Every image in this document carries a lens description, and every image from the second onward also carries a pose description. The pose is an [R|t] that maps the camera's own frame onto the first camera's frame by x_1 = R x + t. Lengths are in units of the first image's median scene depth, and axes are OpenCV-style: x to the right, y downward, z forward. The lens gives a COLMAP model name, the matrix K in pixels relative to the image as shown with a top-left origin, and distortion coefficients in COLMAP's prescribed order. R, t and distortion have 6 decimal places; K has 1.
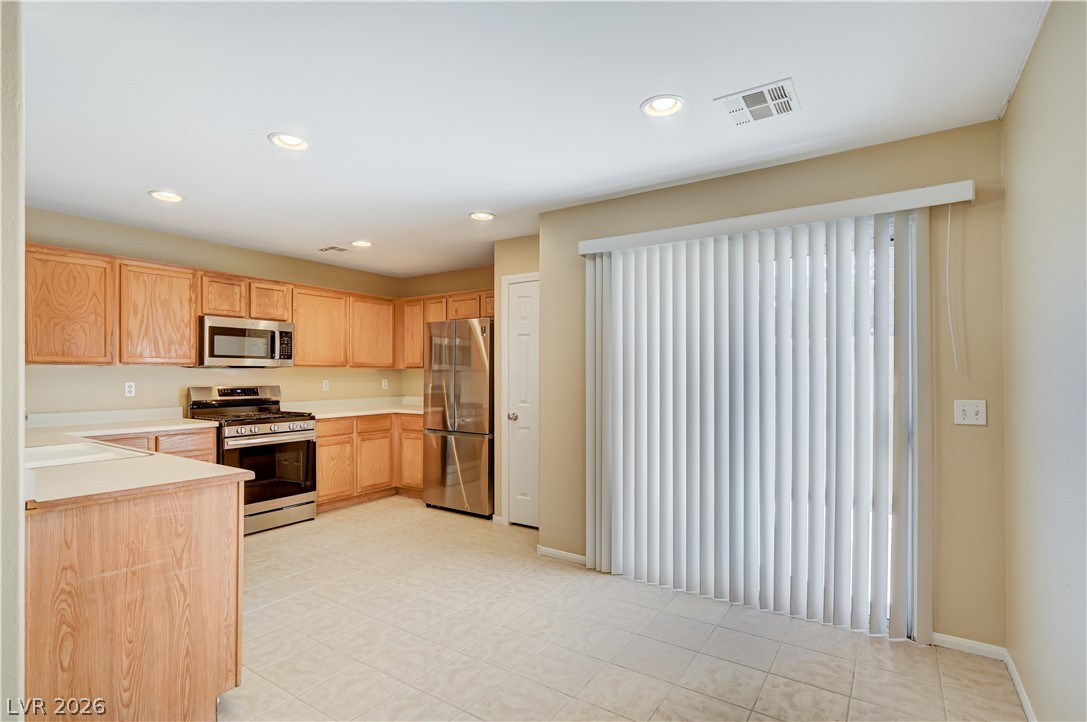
lens RADIAL K [[525.8, 0, 546.5], [0, 525.8, 373.4], [0, 0, 1]] dist [-0.000760, -0.000486]
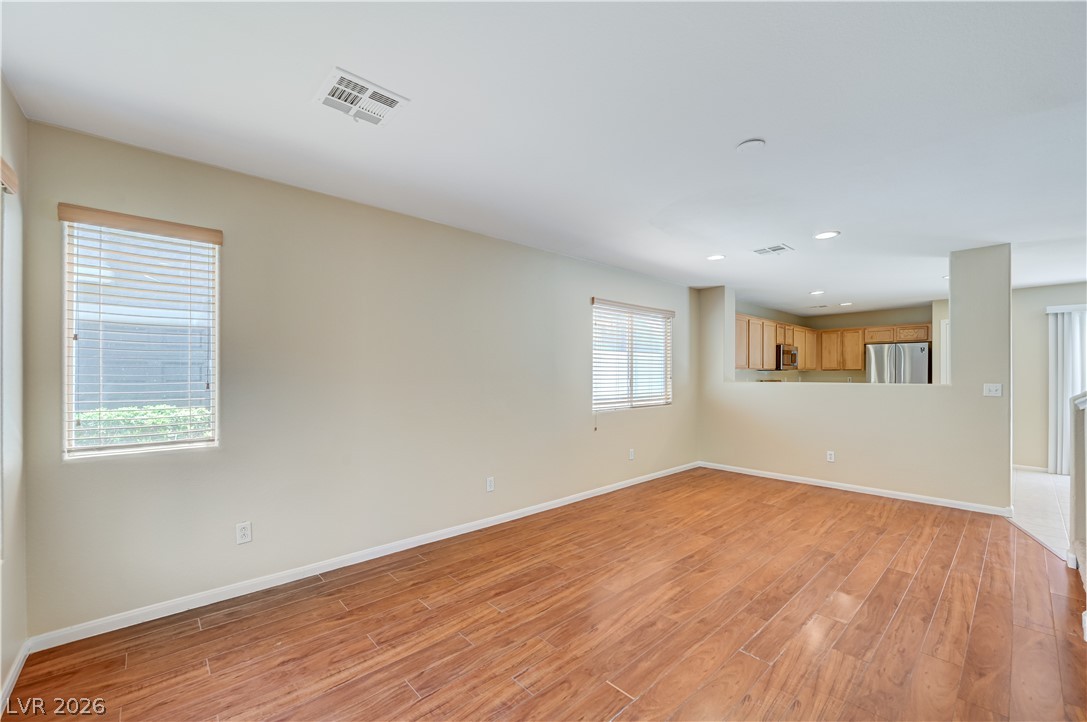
lens RADIAL K [[437.8, 0, 567.0], [0, 437.8, 374.4], [0, 0, 1]] dist [0.001377, 0.000715]
pose [[0.978152, -0.001186, -0.207888, -1.079483], [0.002123, 0.999989, 0.004283, -0.006915], [0.207881, -0.004631, 0.978143, -0.781809]]
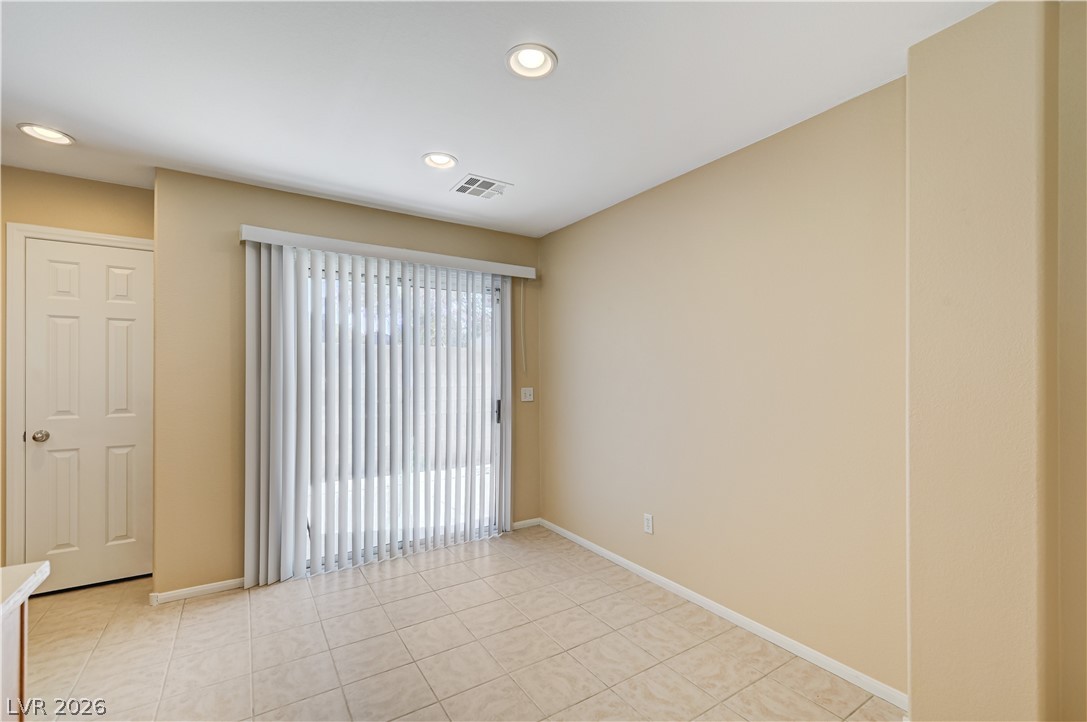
lens RADIAL K [[467.4, 0, 544.3], [0, 467.4, 372.5], [0, 0, 1]] dist [-0.000156, 0.000167]
pose [[0.394288, 0.003637, 0.918980, -0.369435], [-0.001167, 0.999993, -0.003457, 0.001841], [-0.918986, 0.000291, 0.394289, 0.173882]]
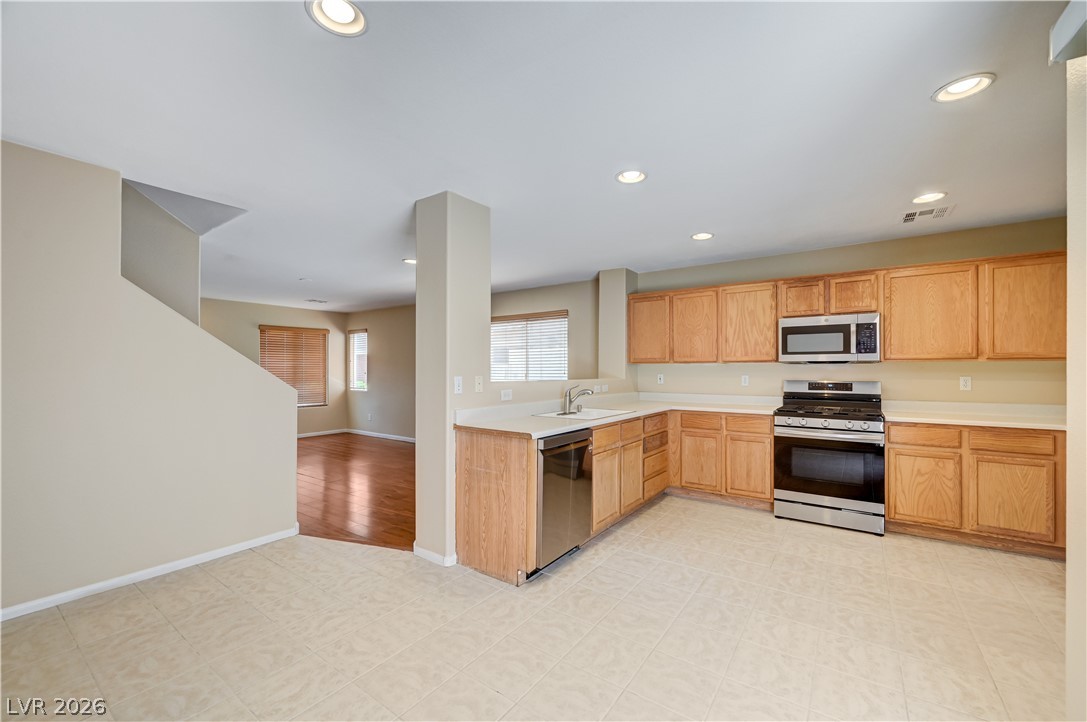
lens RADIAL K [[437.8, 0, 553.3], [0, 437.8, 366.9], [0, 0, 1]] dist [0.001377, 0.000715]
pose [[-0.020010, -0.005845, -0.999783, 0.317788], [0.000575, 0.999983, -0.005858, 0.001587], [0.999800, -0.000693, -0.020006, 0.507126]]
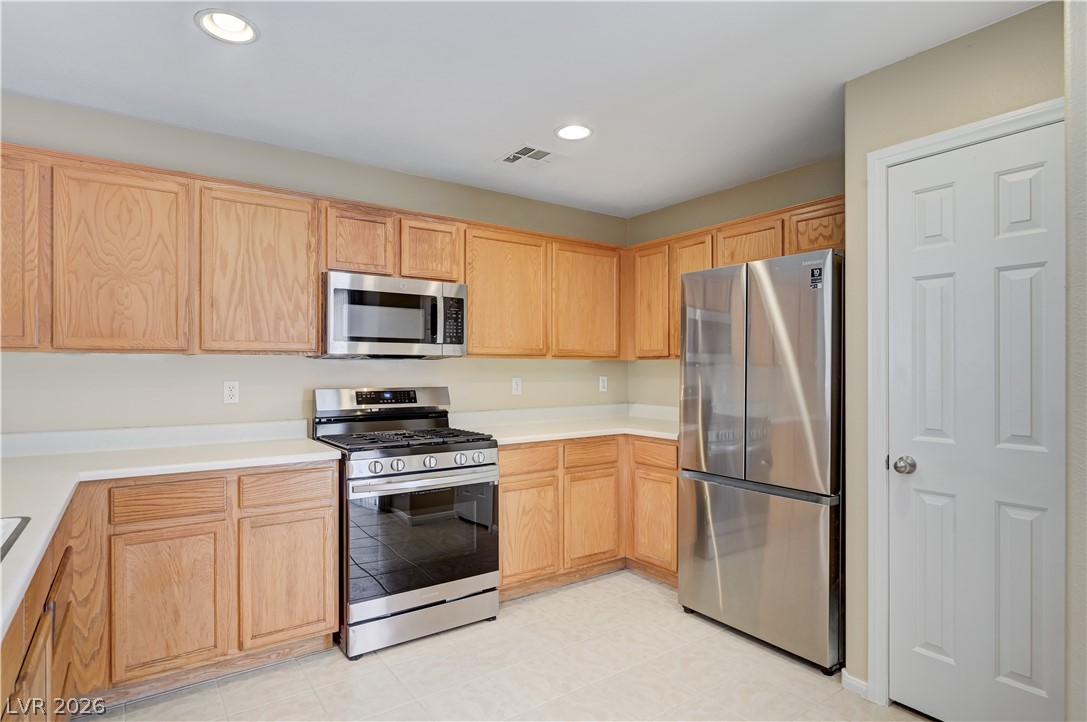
lens RADIAL K [[577.0, 0, 545.0], [0, 577.0, 368.7], [0, 0, 1]] dist [-0.012463, 0.000671]
pose [[0.934626, -0.000116, -0.355633, -0.177928], [0.000169, 1.000000, 0.000119, 0.001732], [0.355633, -0.000171, 0.934626, 0.458289]]
